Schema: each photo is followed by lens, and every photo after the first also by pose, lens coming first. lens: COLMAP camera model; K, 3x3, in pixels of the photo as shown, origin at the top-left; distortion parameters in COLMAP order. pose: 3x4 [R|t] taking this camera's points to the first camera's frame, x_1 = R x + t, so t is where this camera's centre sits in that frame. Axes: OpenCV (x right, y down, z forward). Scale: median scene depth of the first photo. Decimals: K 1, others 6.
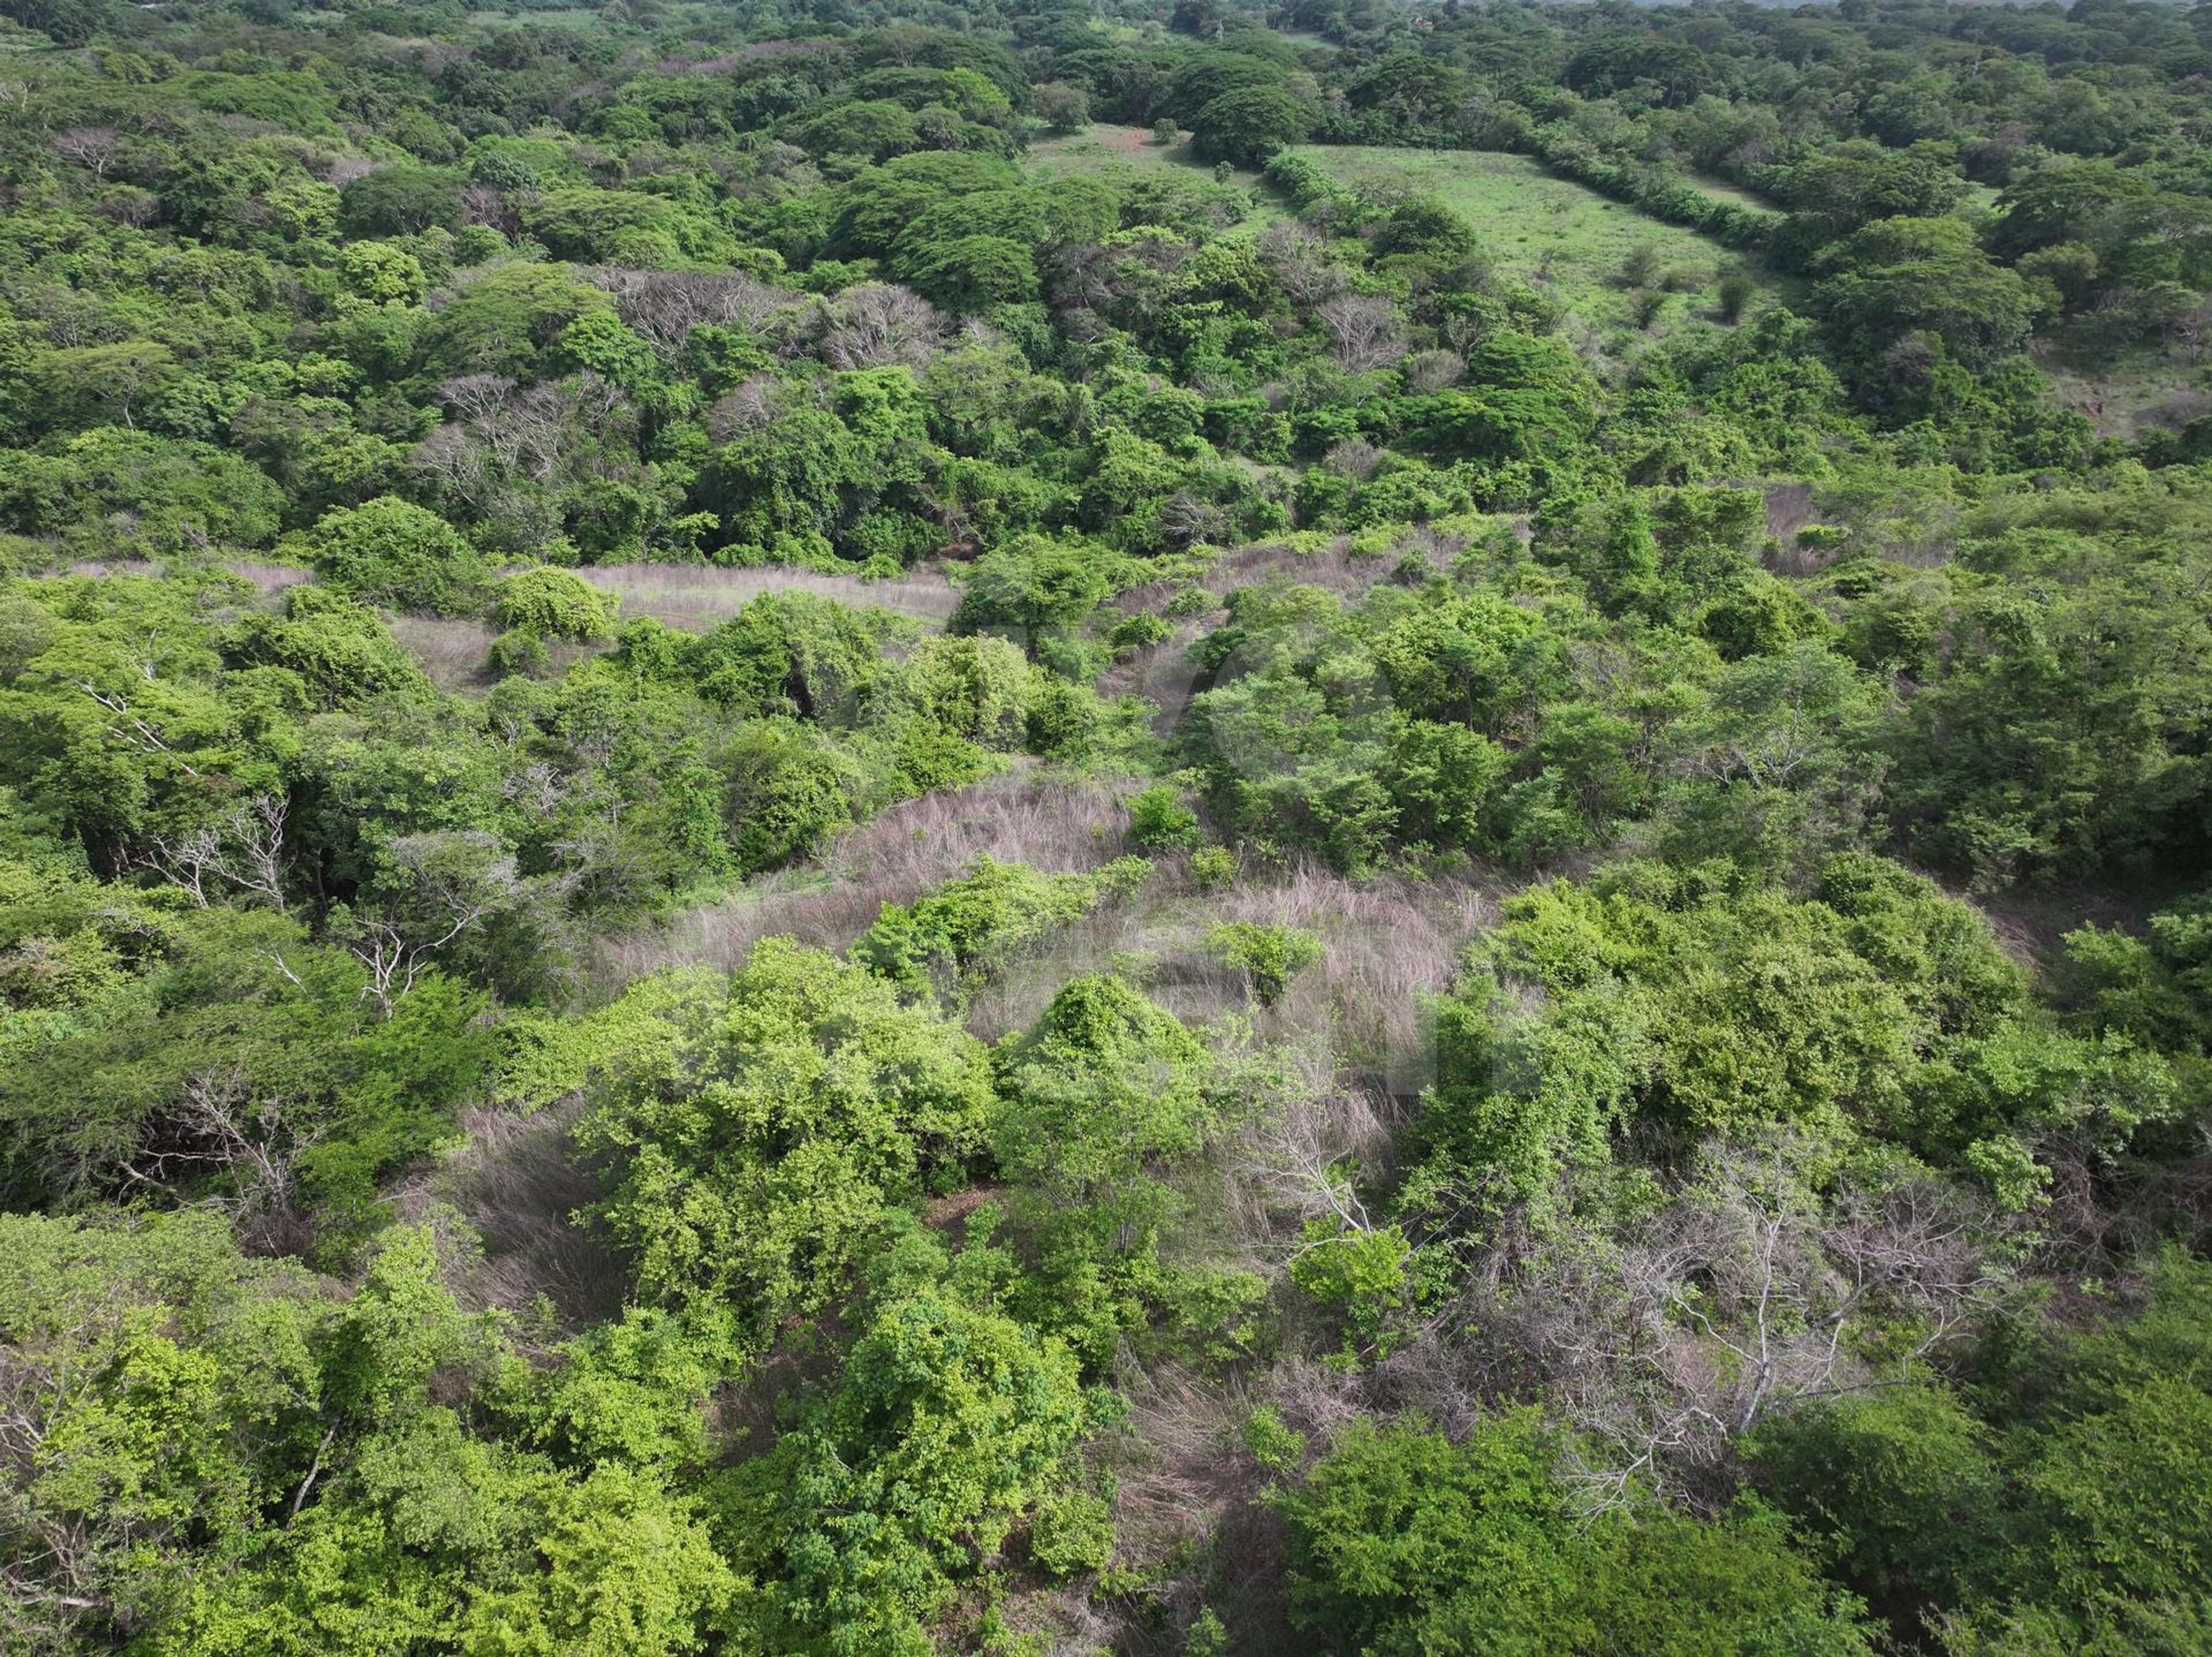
lens RADIAL K [[1555.9, 0, 1111.2], [0, 1555.9, 821.3], [0, 0, 1]] dist [-0.005638, 0.022976]
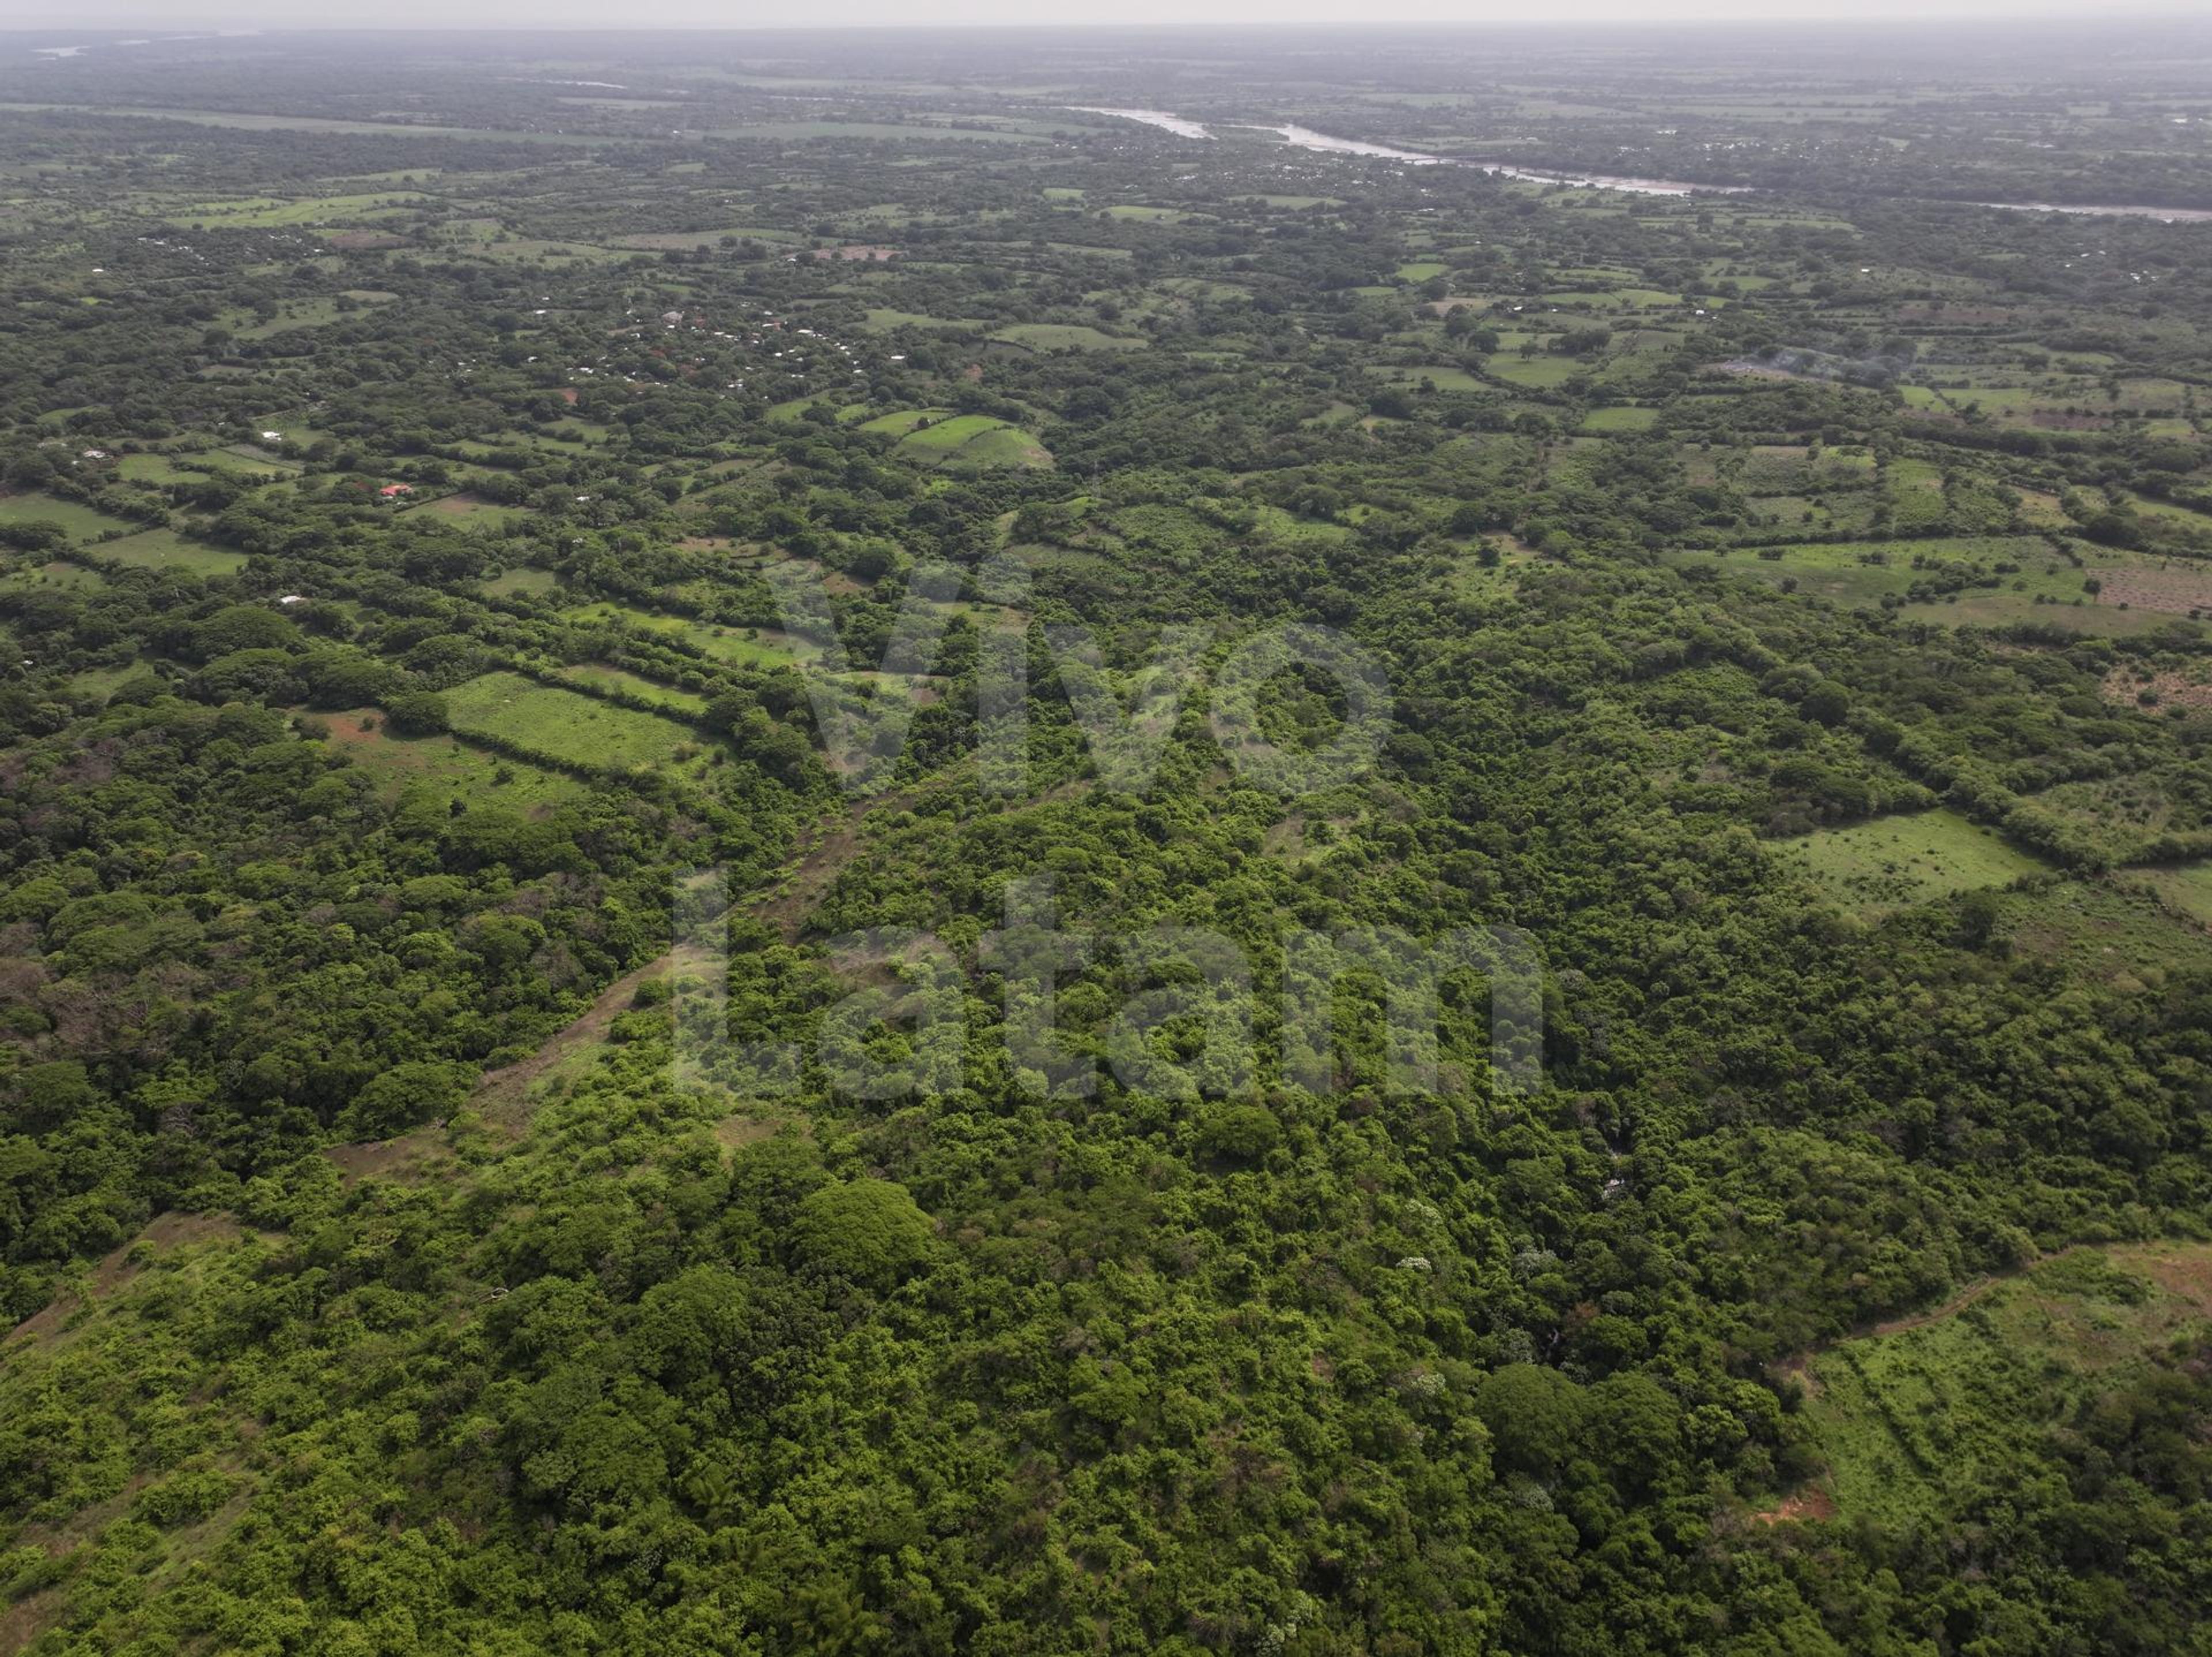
lens RADIAL K [[1555.9, 0, 1111.2], [0, 1555.9, 821.3], [0, 0, 1]] dist [-0.005638, 0.022976]
pose [[0.562188, -0.385930, 0.731439, -1.831386], [0.397310, 0.901725, 0.170404, -0.554575], [-0.725320, 0.194809, 0.660273, -1.950230]]
